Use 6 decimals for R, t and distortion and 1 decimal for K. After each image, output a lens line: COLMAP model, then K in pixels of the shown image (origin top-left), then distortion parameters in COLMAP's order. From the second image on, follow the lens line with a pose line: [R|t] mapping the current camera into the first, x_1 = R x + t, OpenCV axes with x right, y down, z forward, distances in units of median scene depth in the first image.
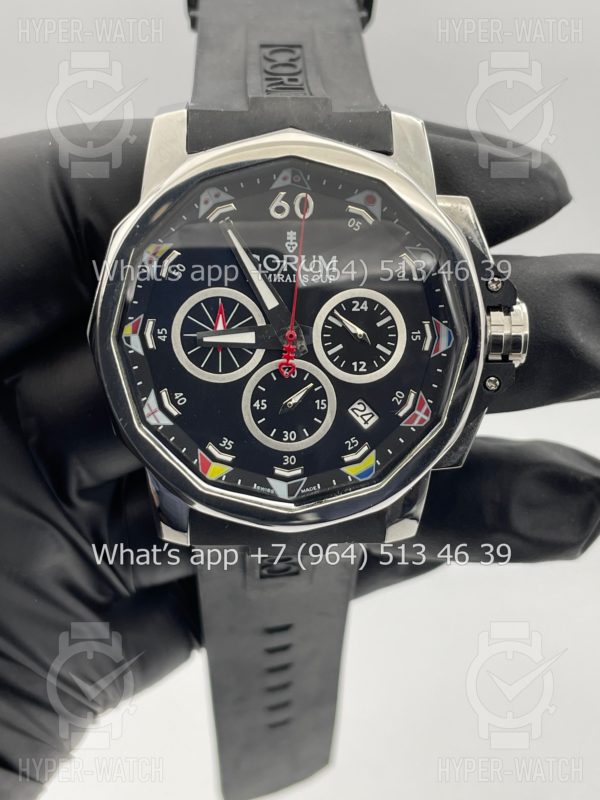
lens RADIAL K [[1197.2, 0, 303.4], [0, 1197.2, 402.7], [0, 0, 1]] dist [0.207797, 0.000000]
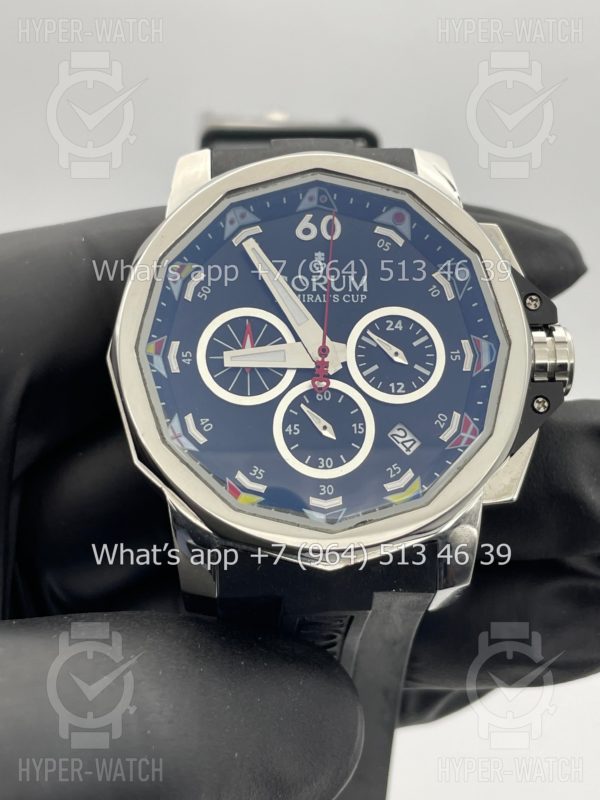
lens RADIAL K [[1197.2, 0, 297.7], [0, 1197.2, 400.9], [0, 0, 1]] dist [0.207797, 0.000000]
pose [[0.999275, -0.032314, 0.020137, -0.050123], [0.036987, 0.949356, -0.312018, 0.269286], [-0.009035, 0.312537, 0.949863, 0.116019]]
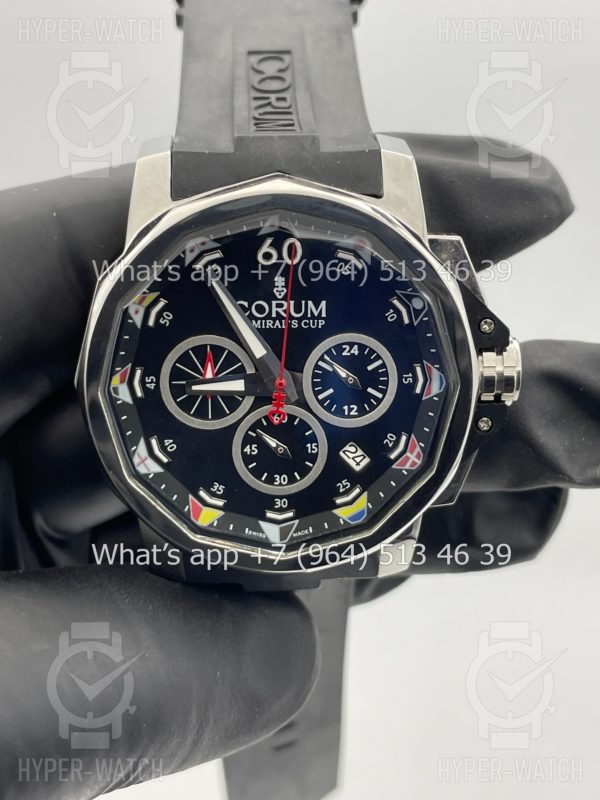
lens RADIAL K [[1197.2, 0, 302.7], [0, 1197.2, 398.3], [0, 0, 1]] dist [0.207797, 0.000000]
pose [[0.999916, -0.010438, -0.007696, 0.015084], [0.011147, 0.995050, 0.098743, -0.138664], [0.006627, -0.098821, 0.995083, 0.014692]]
